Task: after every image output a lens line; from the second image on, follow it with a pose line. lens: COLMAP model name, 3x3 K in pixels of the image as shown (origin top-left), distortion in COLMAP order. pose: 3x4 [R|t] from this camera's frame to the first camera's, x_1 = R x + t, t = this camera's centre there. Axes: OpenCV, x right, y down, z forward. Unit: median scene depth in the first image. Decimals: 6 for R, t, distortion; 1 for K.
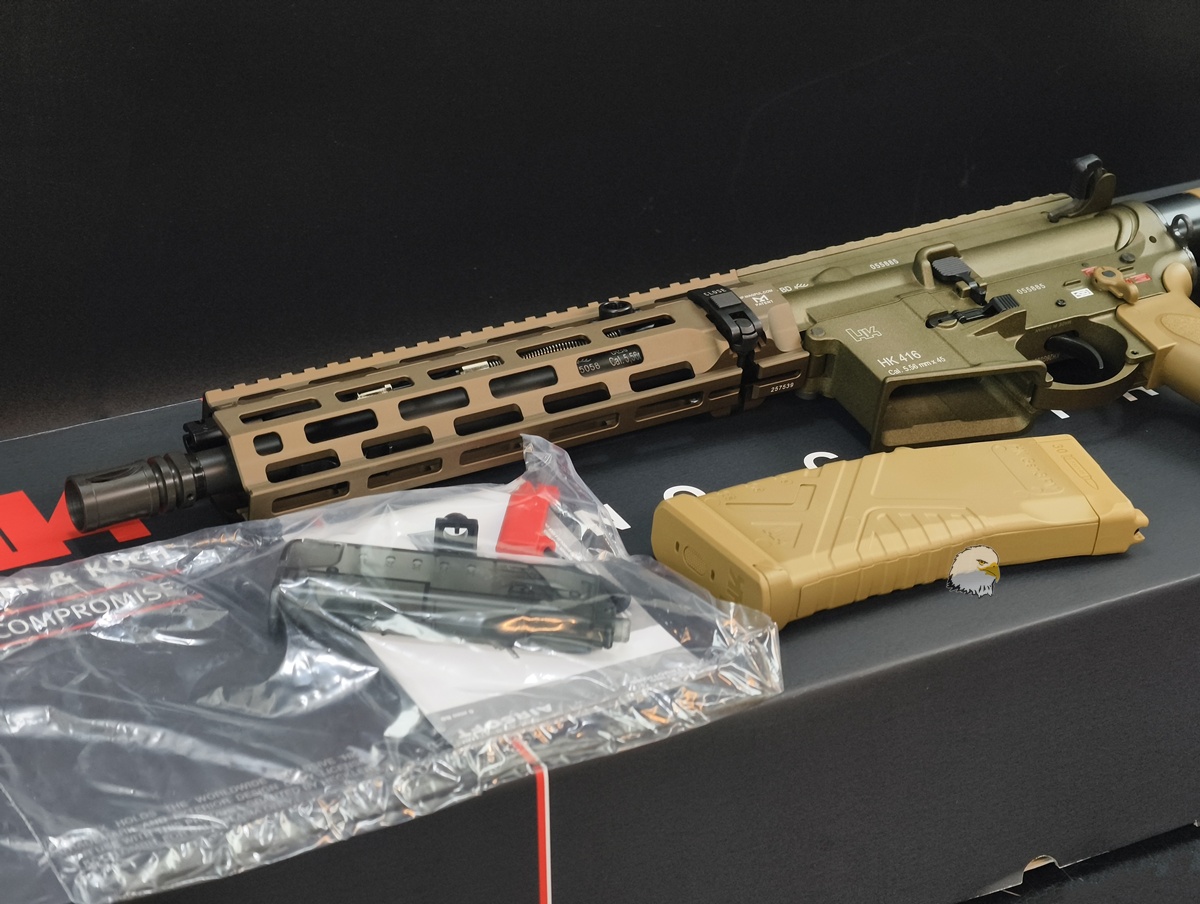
lens RADIAL K [[2932.1, 0, 602.5], [0, 2932.1, 457.9], [0, 0, 1]] dist [0.349973, 0.000000]
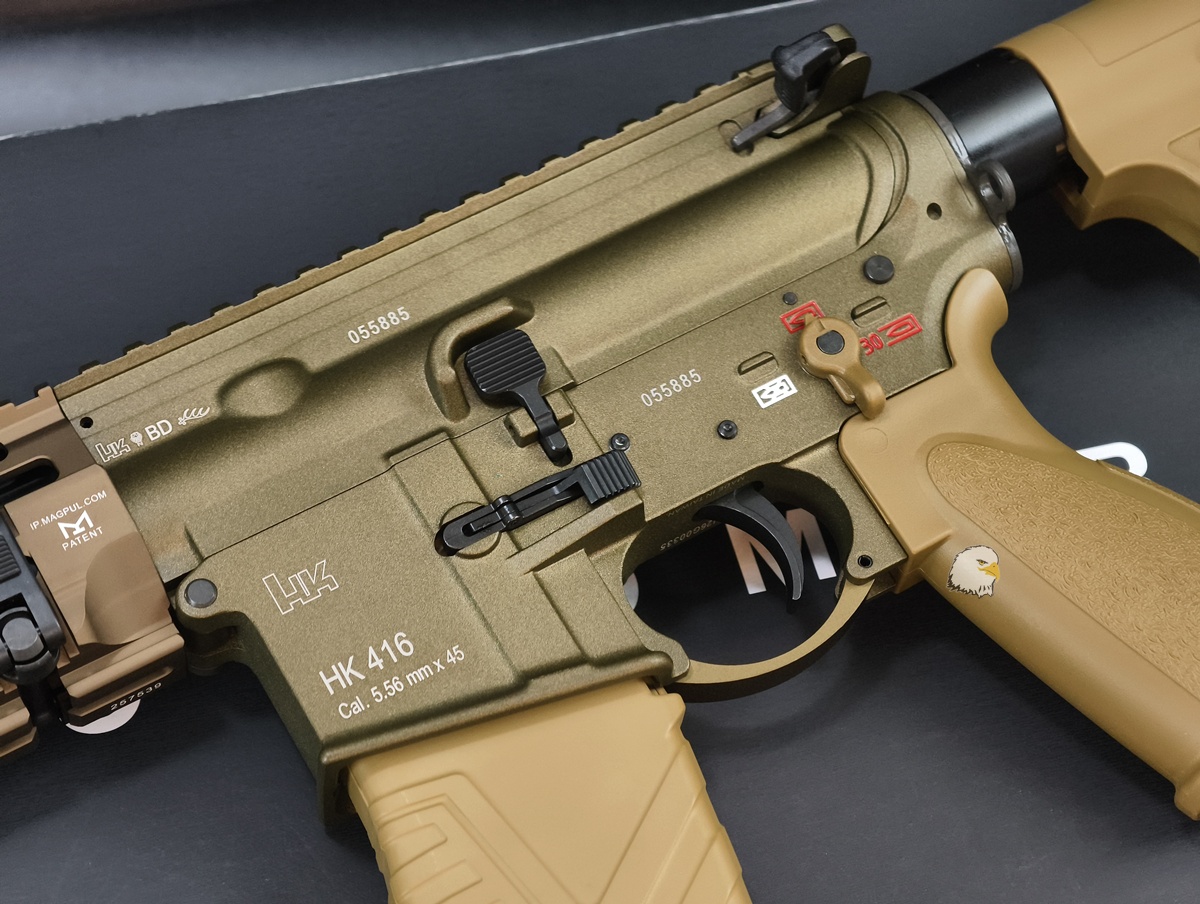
lens RADIAL K [[2932.1, 0, 609.9], [0, 2932.1, 448.9], [0, 0, 1]] dist [0.349973, 0.000000]
pose [[0.999537, -0.024526, -0.018030, 0.146697], [0.030013, 0.892900, 0.449253, -0.273165], [0.005080, -0.449586, 0.893222, 0.574813]]
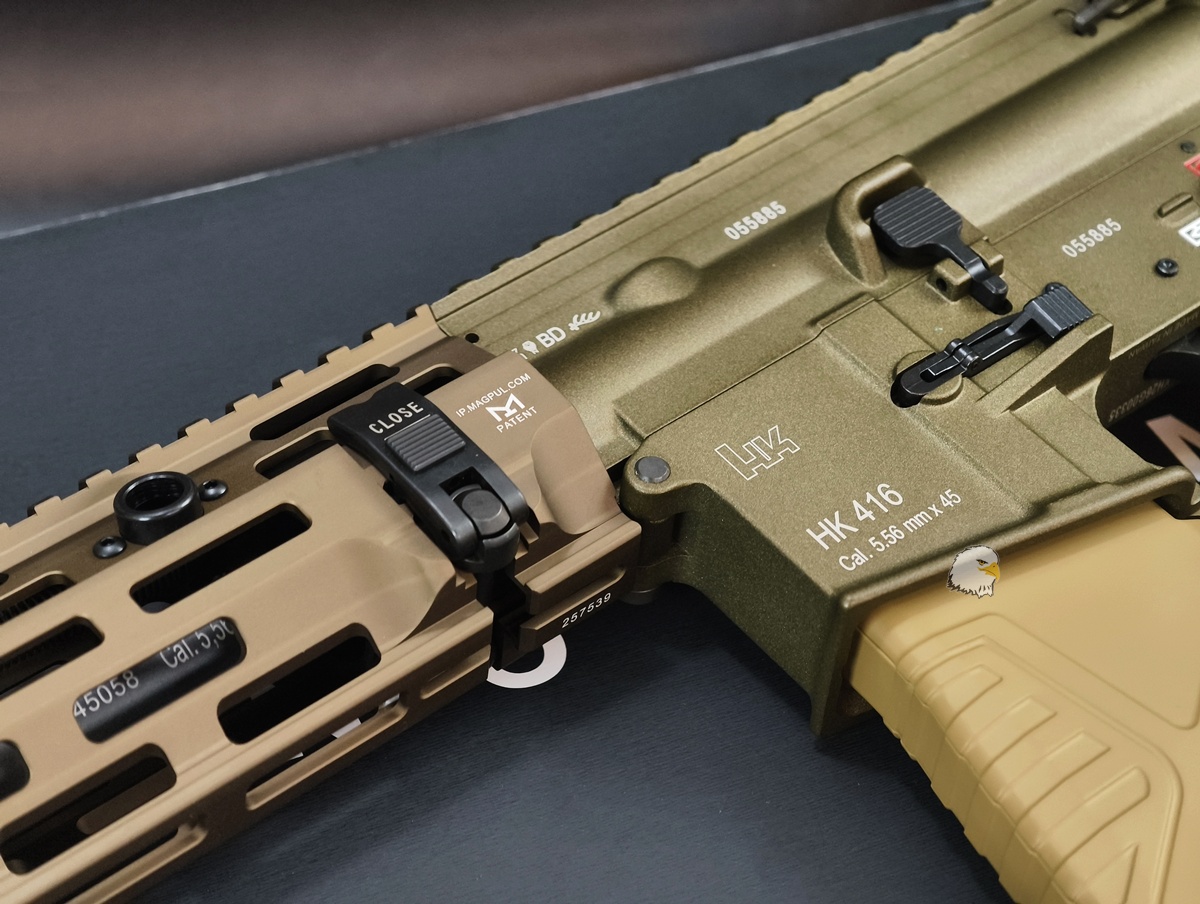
lens RADIAL K [[2932.1, 0, 590.8], [0, 2932.1, 441.9], [0, 0, 1]] dist [0.349973, 0.000000]
pose [[0.982916, -0.153864, 0.101008, 0.022756], [0.129416, 0.967970, 0.215141, -0.135696], [-0.130875, -0.198394, 0.971345, 0.588134]]
